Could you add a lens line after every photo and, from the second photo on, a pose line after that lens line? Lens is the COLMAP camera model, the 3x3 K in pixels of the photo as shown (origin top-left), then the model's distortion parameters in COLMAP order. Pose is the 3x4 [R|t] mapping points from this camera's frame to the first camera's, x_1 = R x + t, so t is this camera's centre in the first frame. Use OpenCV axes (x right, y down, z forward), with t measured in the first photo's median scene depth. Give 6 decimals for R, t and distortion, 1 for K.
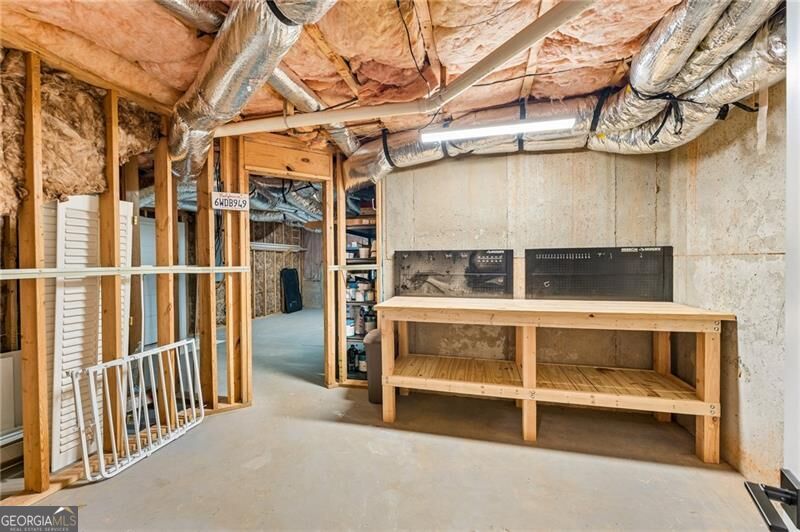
lens RADIAL K [[326.7, 0, 400.0], [0, 326.7, 266.0], [0, 0, 1]] dist [-0.003089, -0.000233]
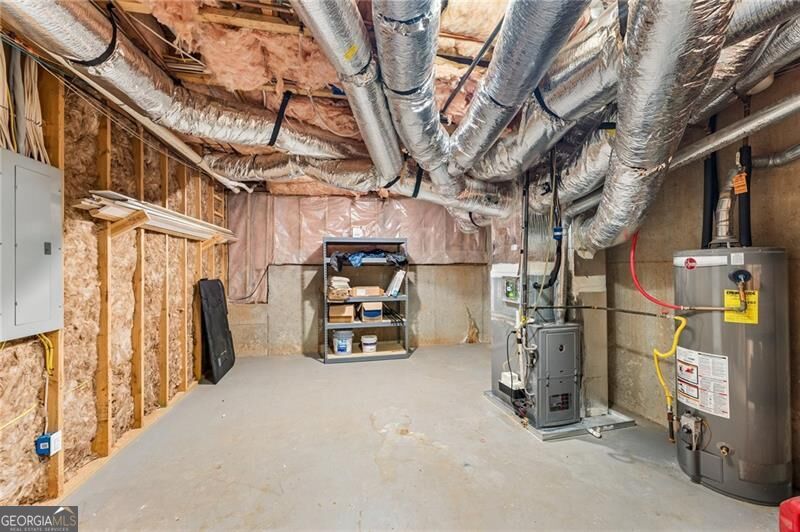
lens RADIAL K [[326.7, 0, 400.9], [0, 326.7, 264.9], [0, 0, 1]] dist [-0.003089, -0.000233]
pose [[0.897672, 0.002116, 0.440660, -0.314783], [0.003013, 0.999936, -0.010938, -0.005933], [-0.440654, 0.011146, 0.897608, 0.514227]]
